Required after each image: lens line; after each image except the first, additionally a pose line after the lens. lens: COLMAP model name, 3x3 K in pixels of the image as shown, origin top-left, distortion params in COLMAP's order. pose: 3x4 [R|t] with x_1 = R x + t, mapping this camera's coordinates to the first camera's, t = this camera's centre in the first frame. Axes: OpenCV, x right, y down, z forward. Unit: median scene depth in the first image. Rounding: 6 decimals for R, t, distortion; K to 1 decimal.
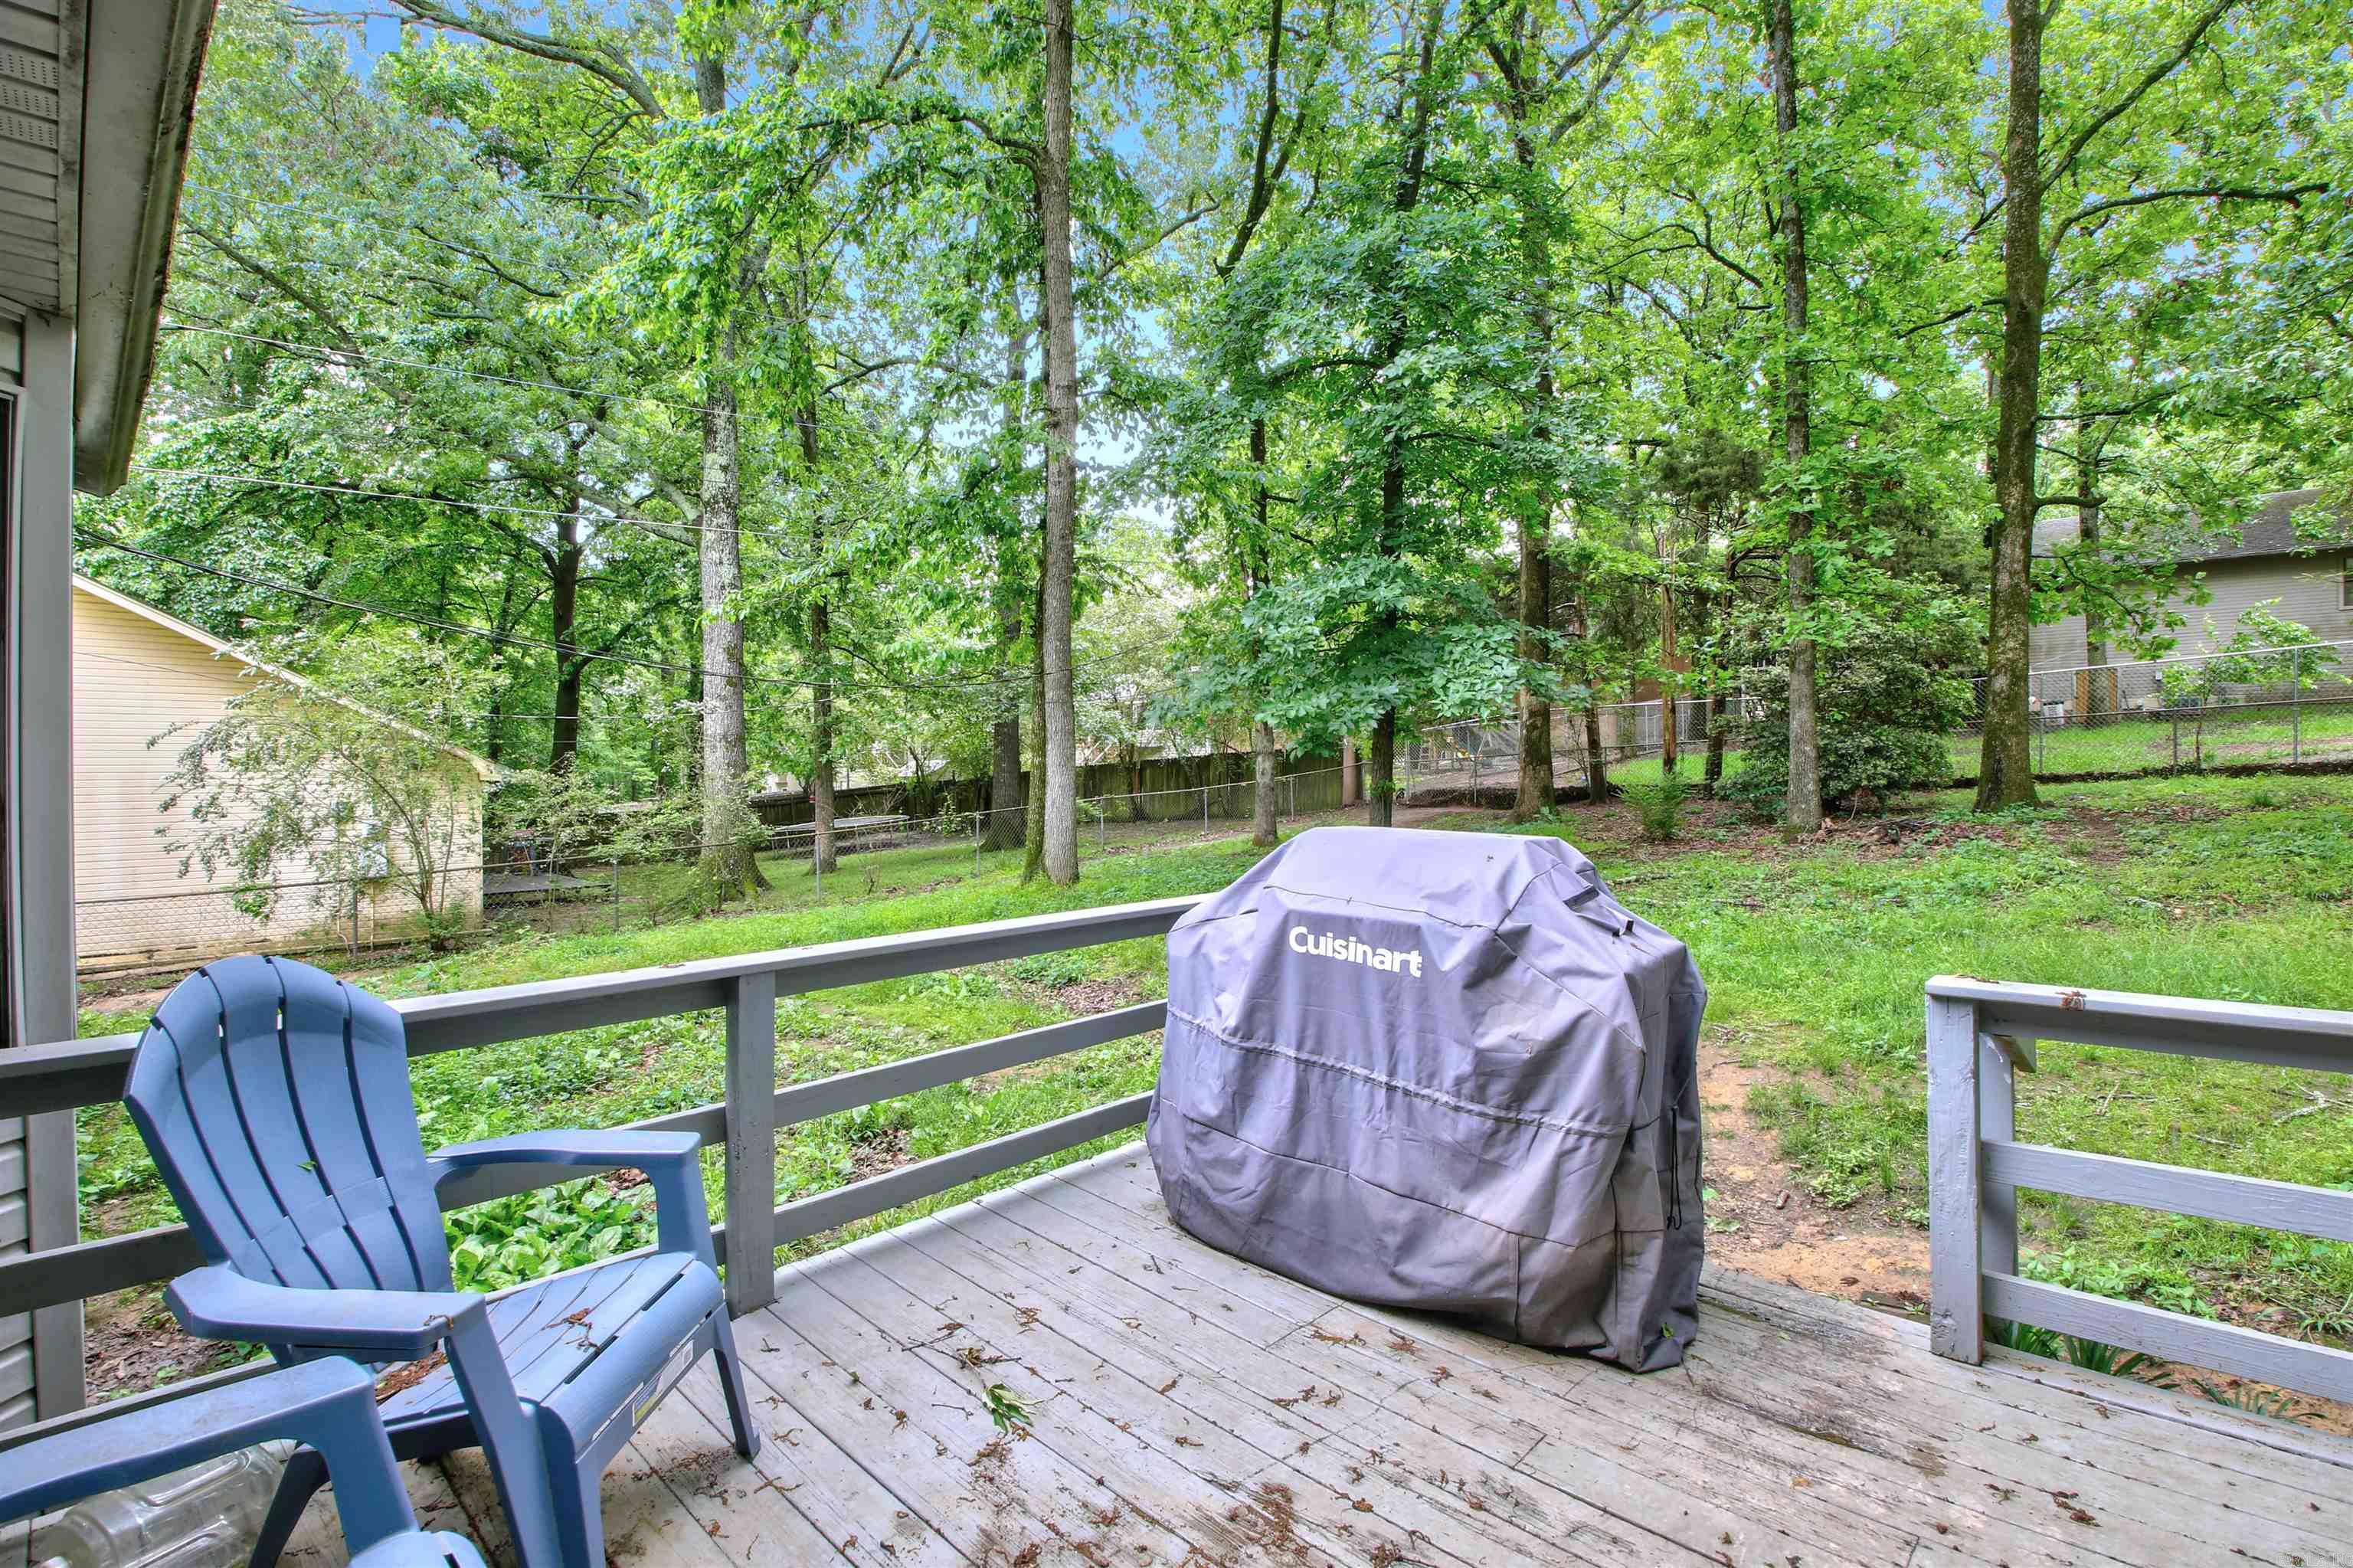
lens RADIAL K [[1082.3, 0, 1178.1], [0, 1082.3, 768.3], [0, 0, 1]] dist [-0.020519, -0.003251]
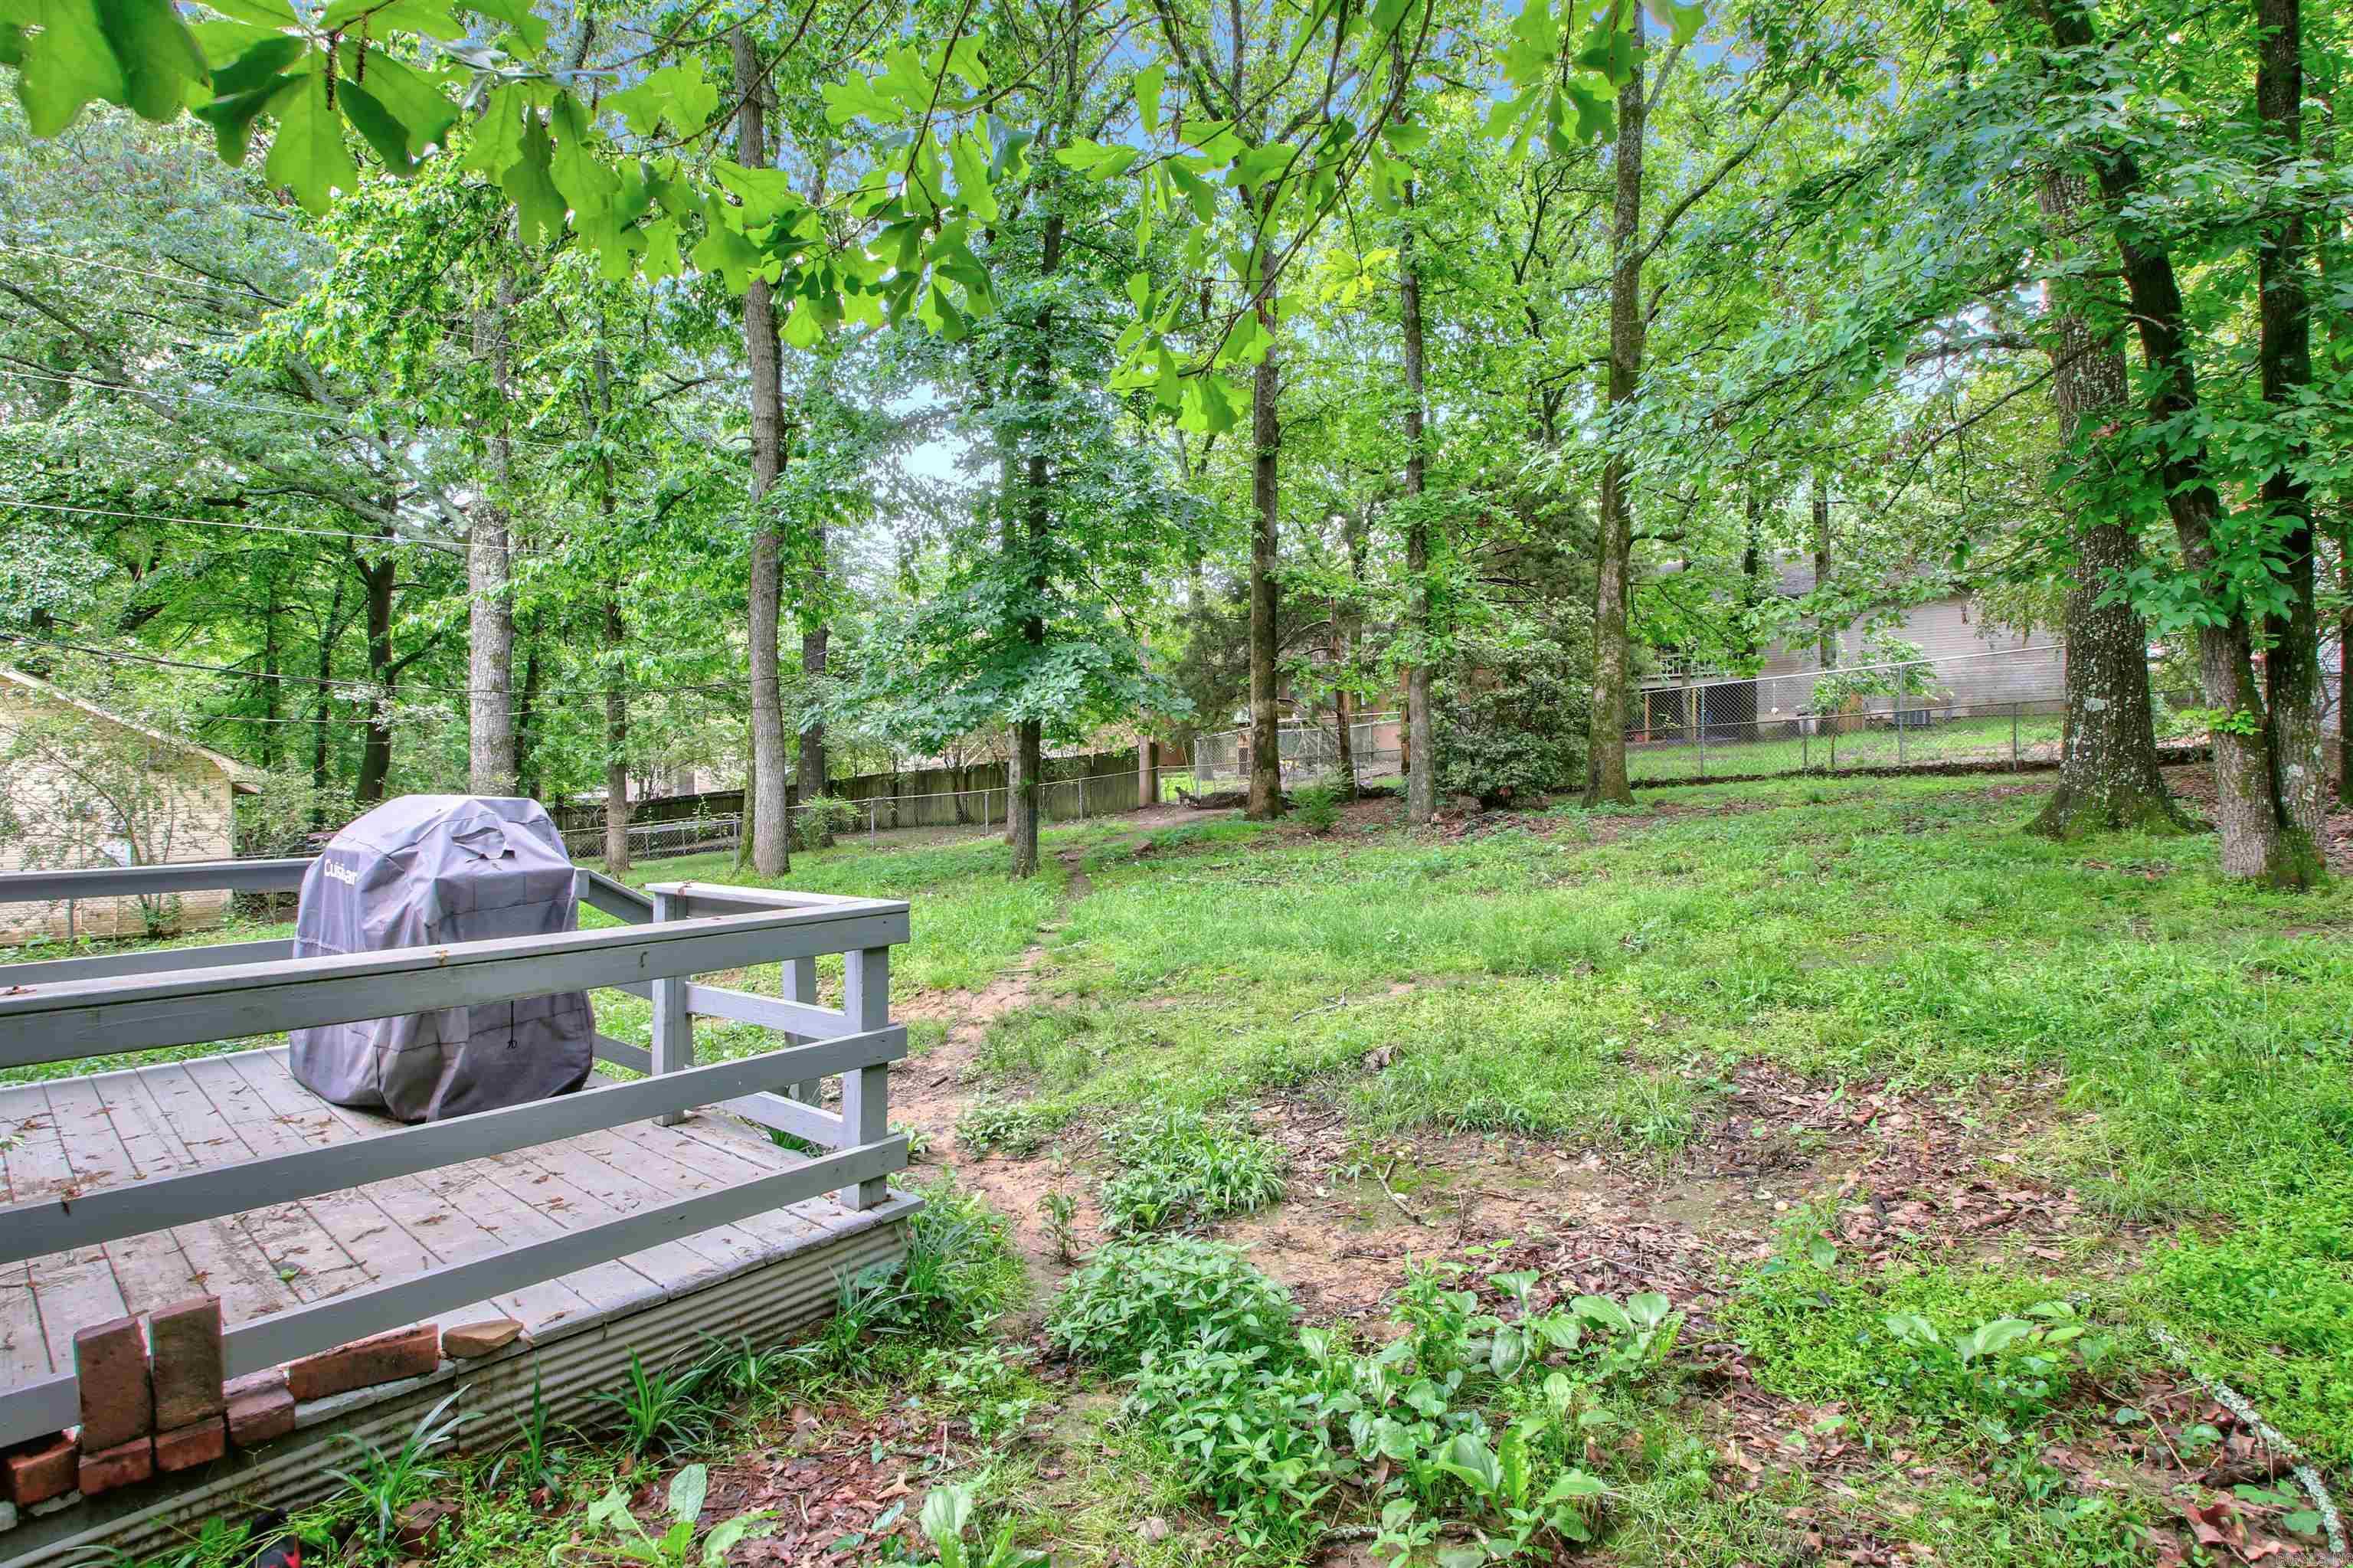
lens RADIAL K [[1082.3, 0, 1179.5], [0, 1082.3, 784.0], [0, 0, 1]] dist [-0.020519, -0.003251]
pose [[0.998147, 0.000835, 0.060850, 0.183612], [-0.001289, 0.999972, 0.007413, 0.004431], [-0.060842, -0.007478, 0.998119, -0.084028]]
